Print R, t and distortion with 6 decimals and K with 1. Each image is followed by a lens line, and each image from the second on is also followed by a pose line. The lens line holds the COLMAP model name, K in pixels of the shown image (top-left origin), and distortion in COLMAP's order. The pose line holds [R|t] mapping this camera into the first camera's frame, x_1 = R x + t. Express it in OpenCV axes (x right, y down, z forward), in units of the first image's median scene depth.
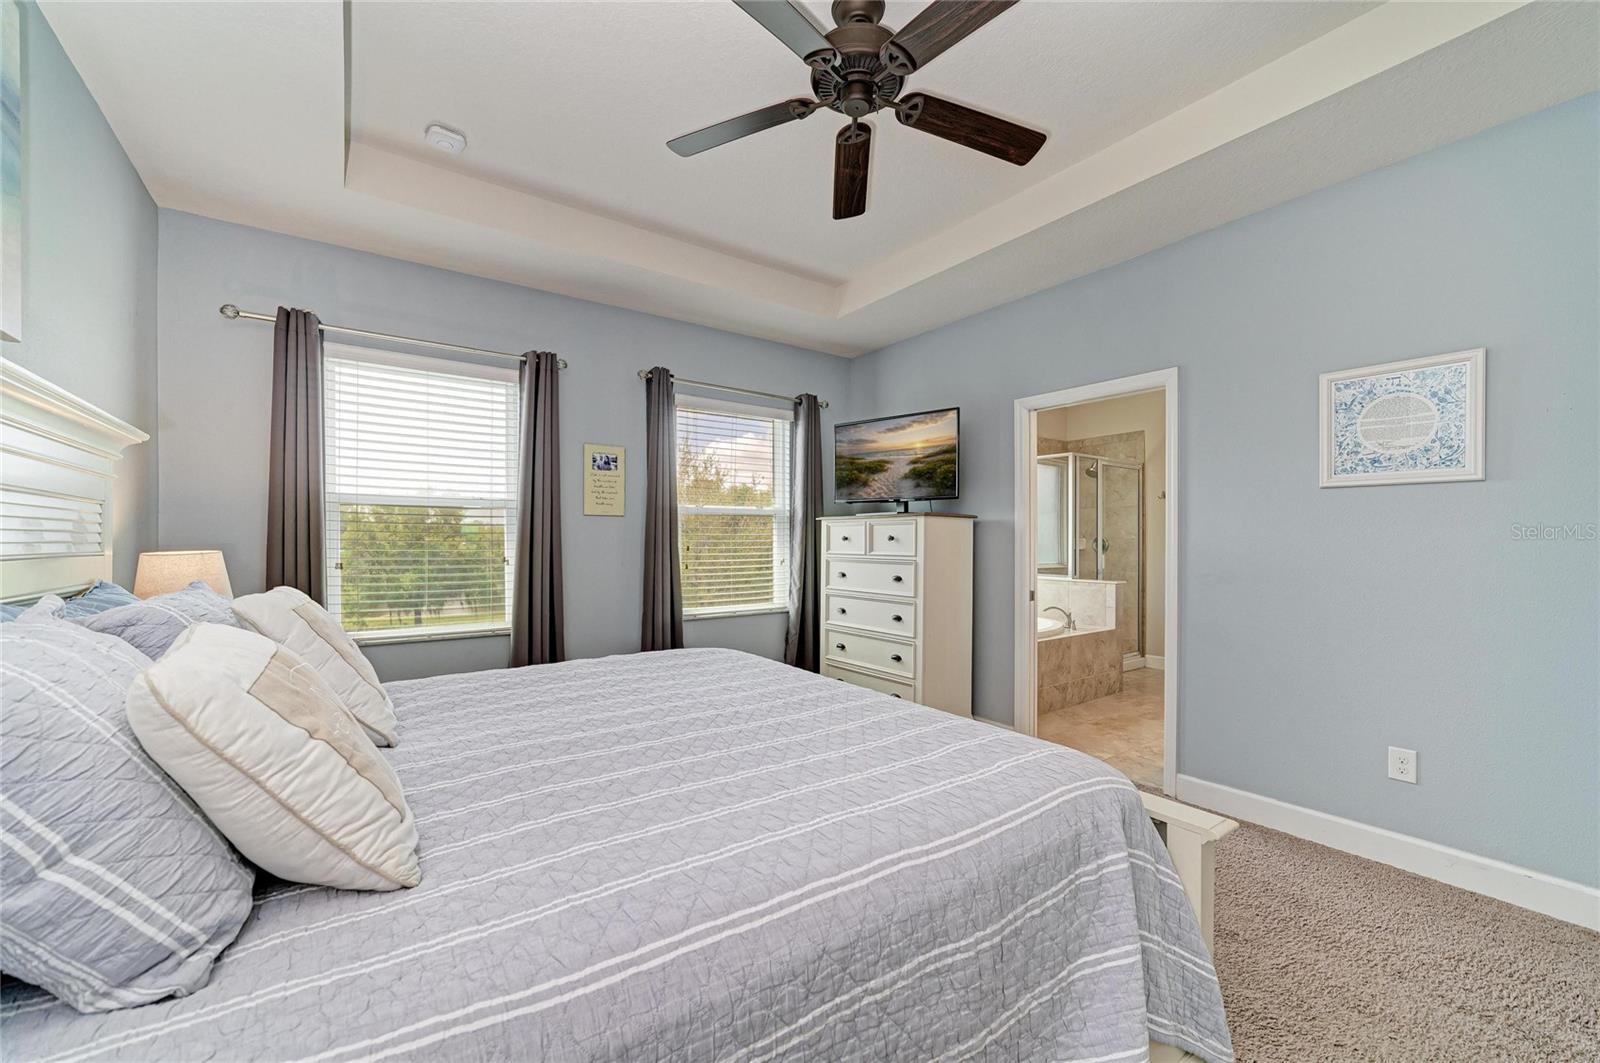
lens RADIAL K [[631.9, 0, 805.3], [0, 631.9, 538.9], [0, 0, 1]] dist [0.001249, 0.000403]
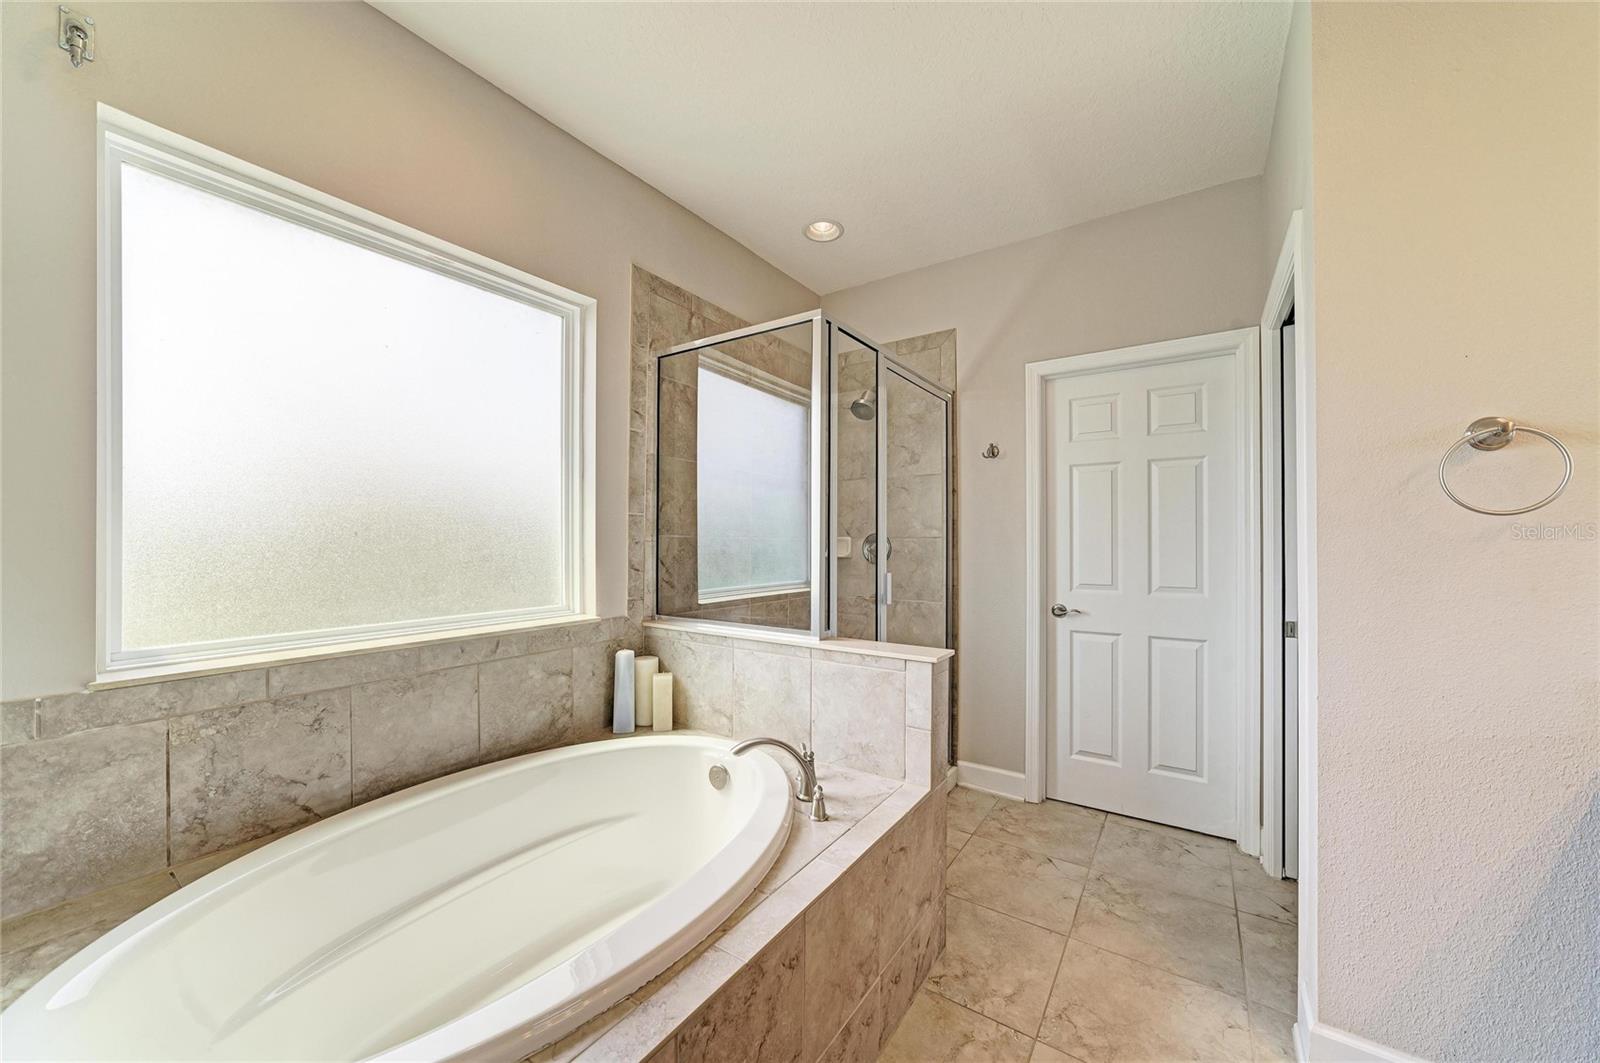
lens RADIAL K [[568.4, 0, 817.0], [0, 568.4, 541.3], [0, 0, 1]] dist [-0.019046, 0.004695]
pose [[0.935794, -0.002541, 0.352537, 0.381672], [0.001673, 0.999995, 0.002765, 0.002949], [-0.352543, -0.001998, 0.935794, 0.865760]]
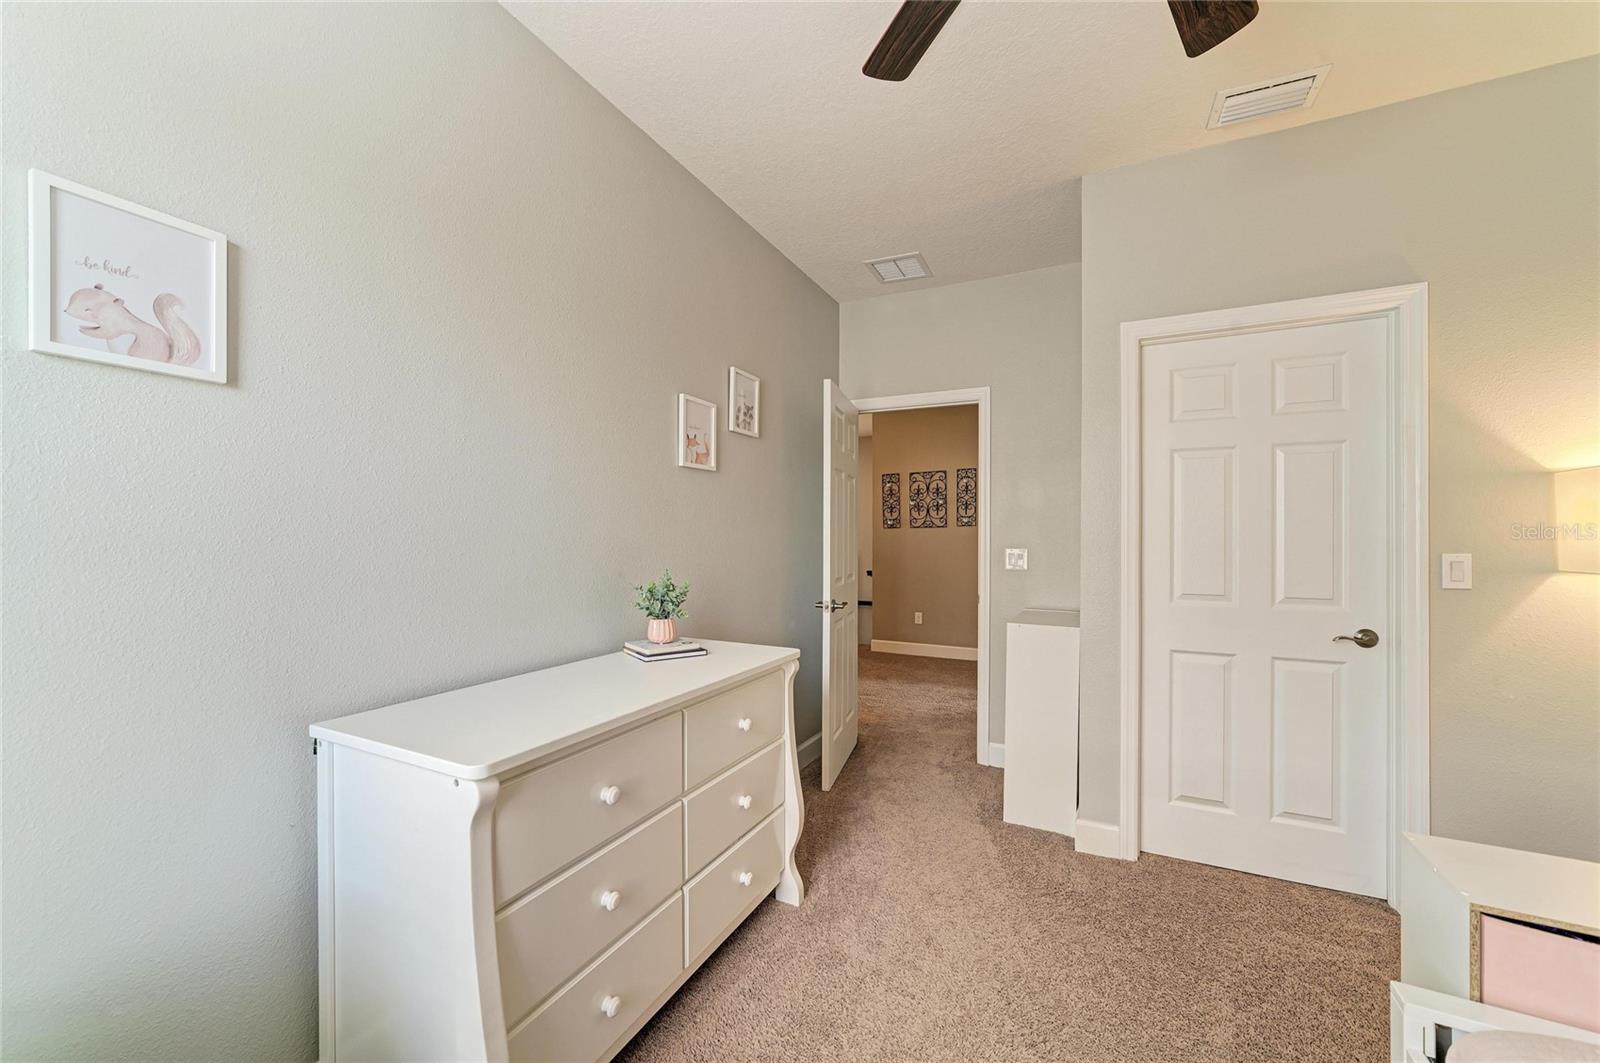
lens RADIAL K [[650.4, 0, 800.5], [0, 650.4, 537.5], [0, 0, 1]] dist [0.002806, 0.000084]
pose [[0.881732, 0.002908, 0.471741, 0.290052], [-0.004034, 0.999991, 0.001376, 0.001580], [-0.471733, -0.003117, 0.881736, 0.984016]]
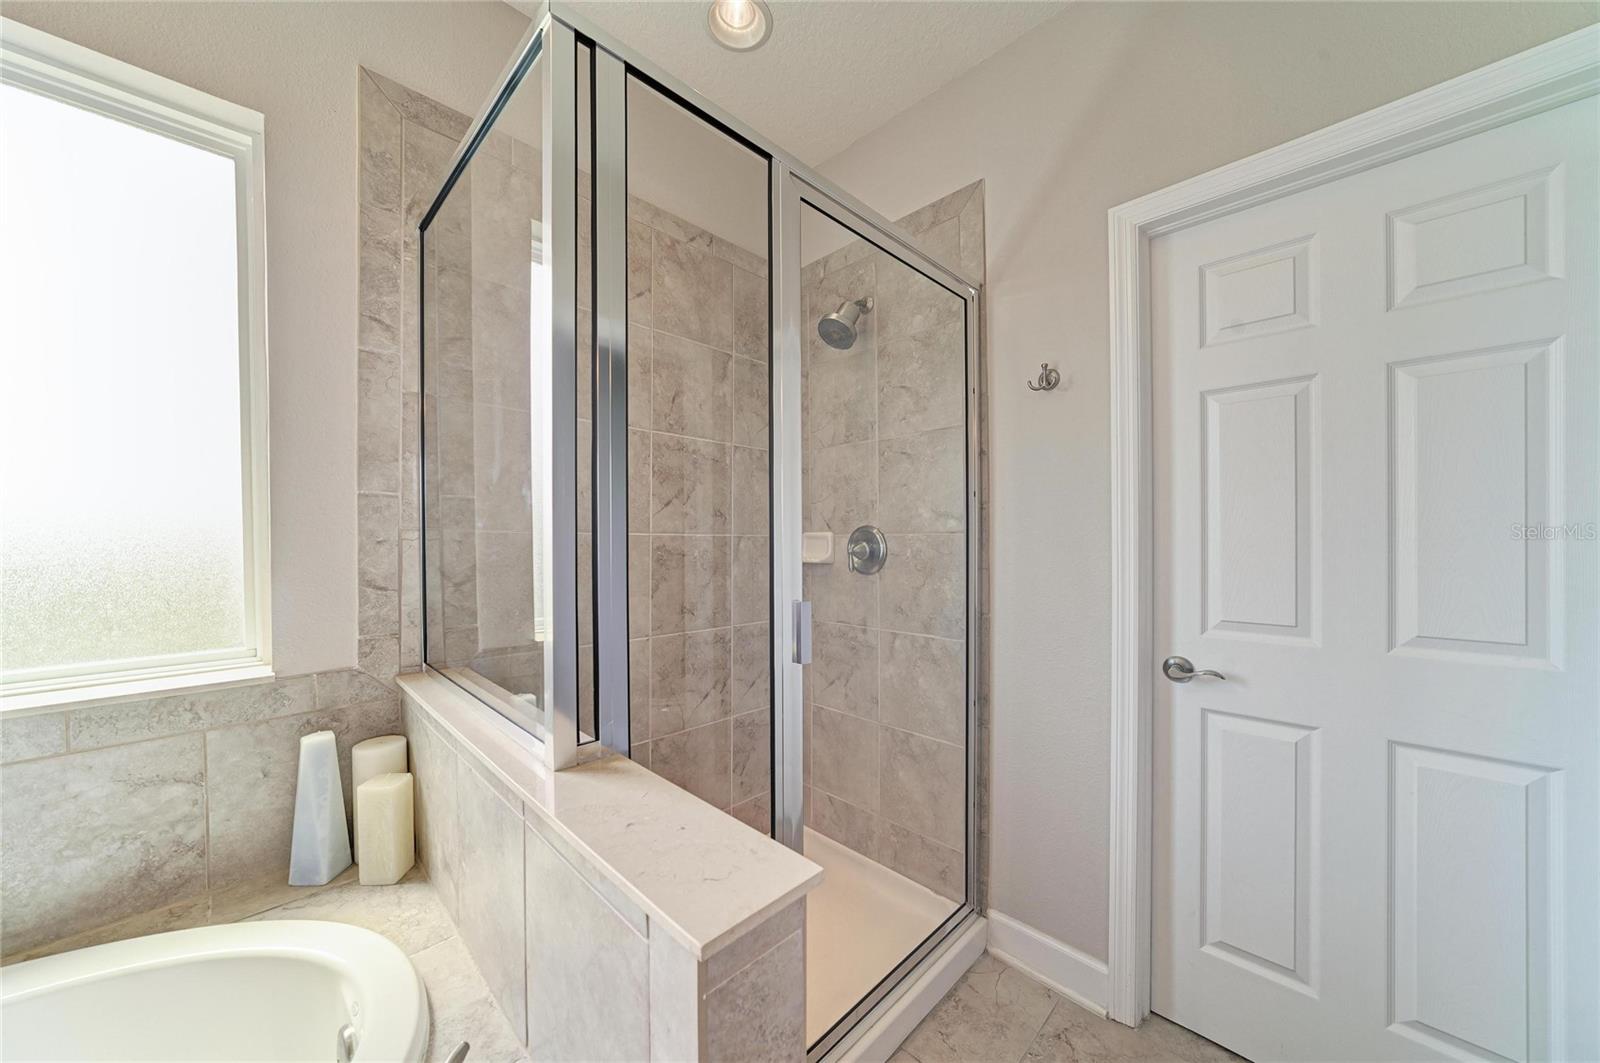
lens RADIAL K [[568.4, 0, 797.1], [0, 568.4, 538.9], [0, 0, 1]] dist [-0.019046, 0.004695]
pose [[0.986271, -0.005566, 0.165039, 0.573336], [0.004865, 0.999977, 0.004652, 0.002981], [-0.165061, -0.003786, 0.986276, 1.063614]]
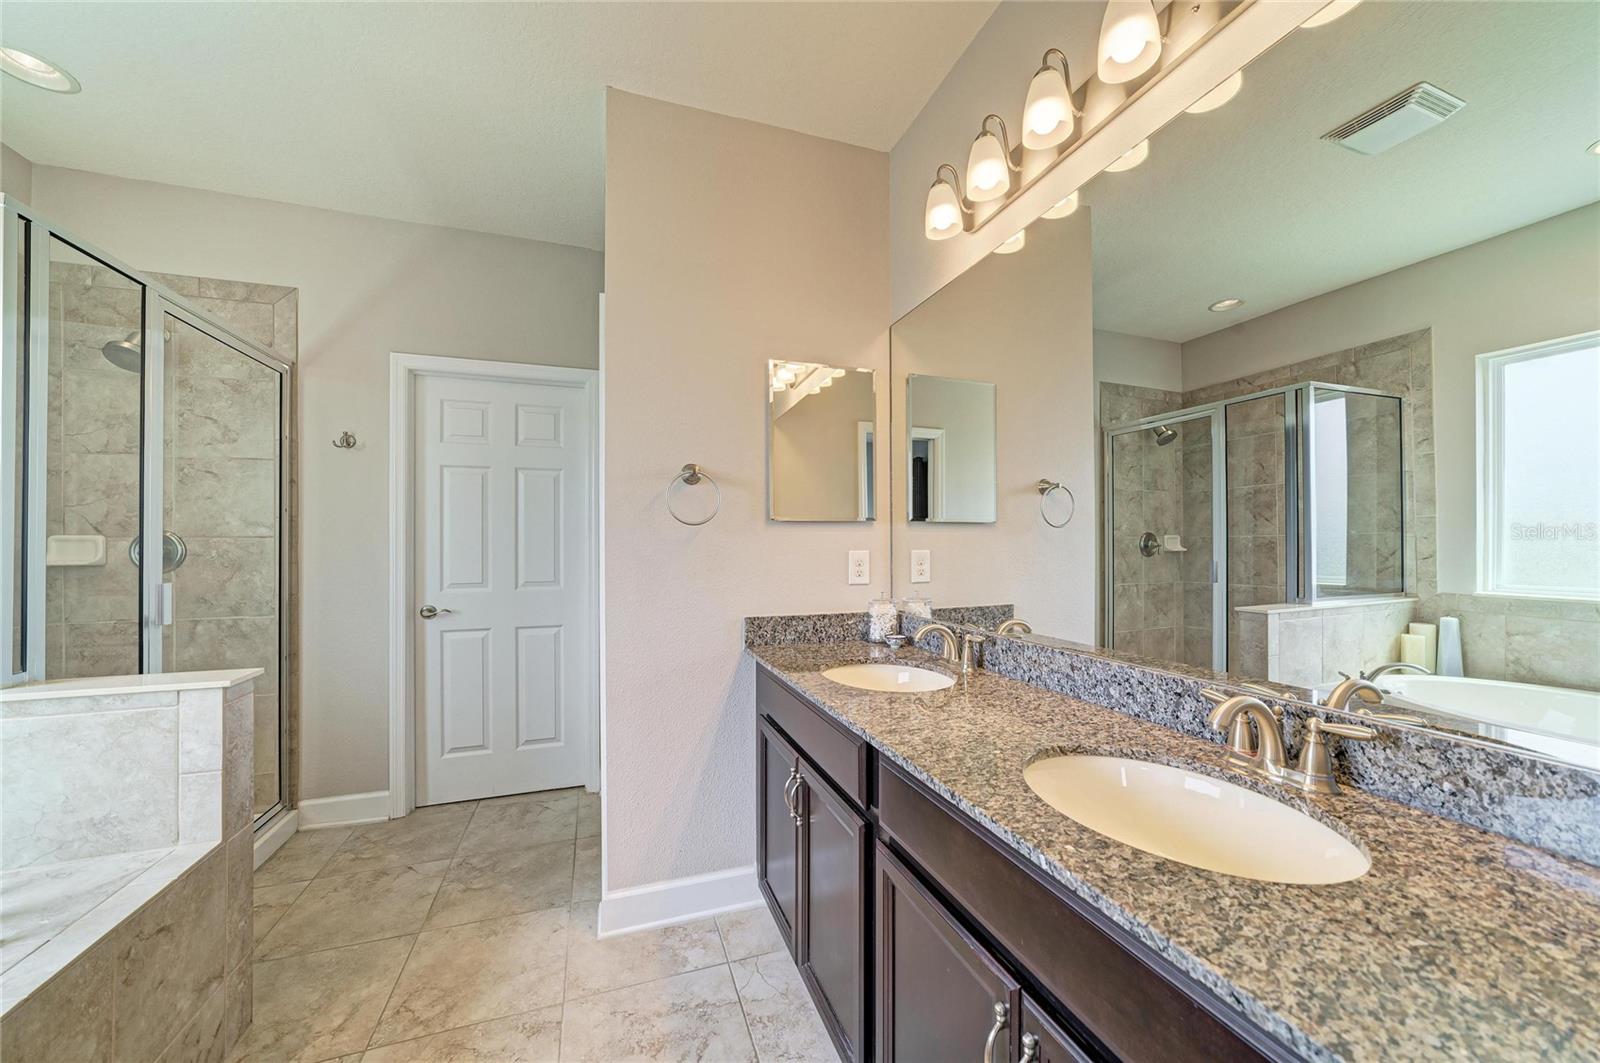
lens RADIAL K [[568.4, 0, 799.9], [0, 568.4, 539.3], [0, 0, 1]] dist [-0.019046, 0.004695]
pose [[0.285769, 0.001278, 0.958298, 0.380977], [-0.000156, 0.999999, -0.001287, 0.003470], [-0.958299, 0.000218, 0.285769, 0.797470]]
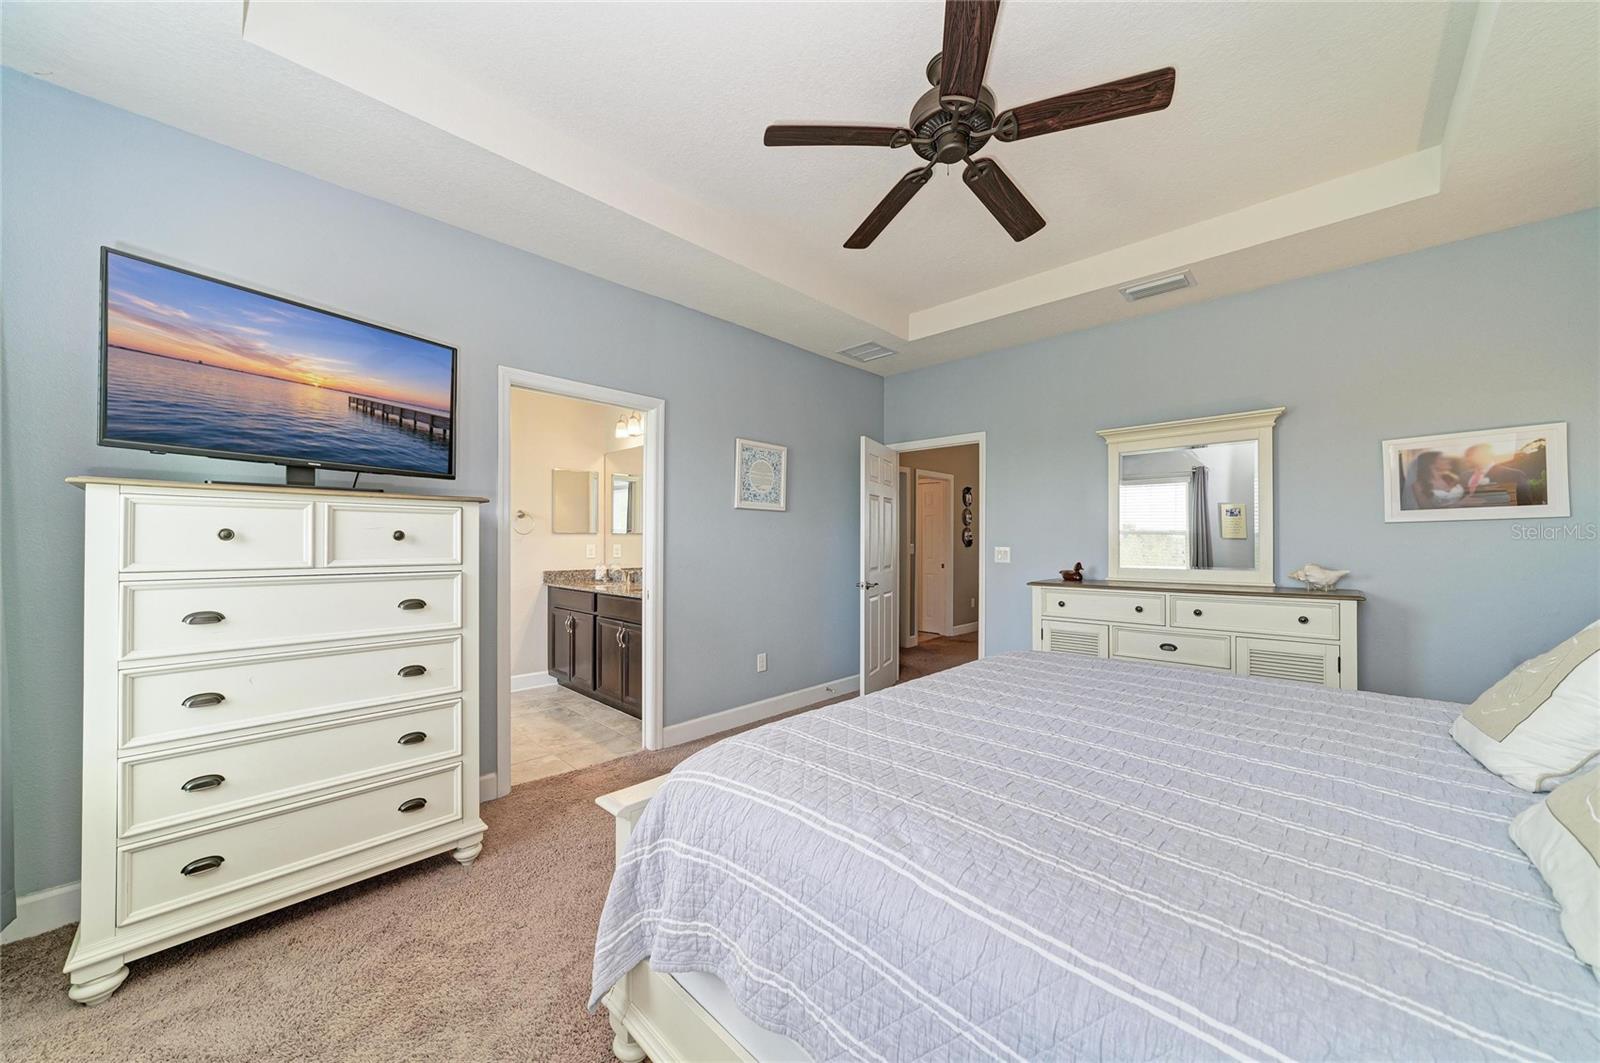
lens RADIAL K [[568.4, 0, 809.9], [0, 568.4, 536.6], [0, 0, 1]] dist [-0.019046, 0.004695]
pose [[-0.195239, 0.006558, 0.980734, -0.399923], [-0.006136, 0.999950, -0.007908, 0.002002], [-0.980736, -0.007562, -0.195189, 0.668874]]
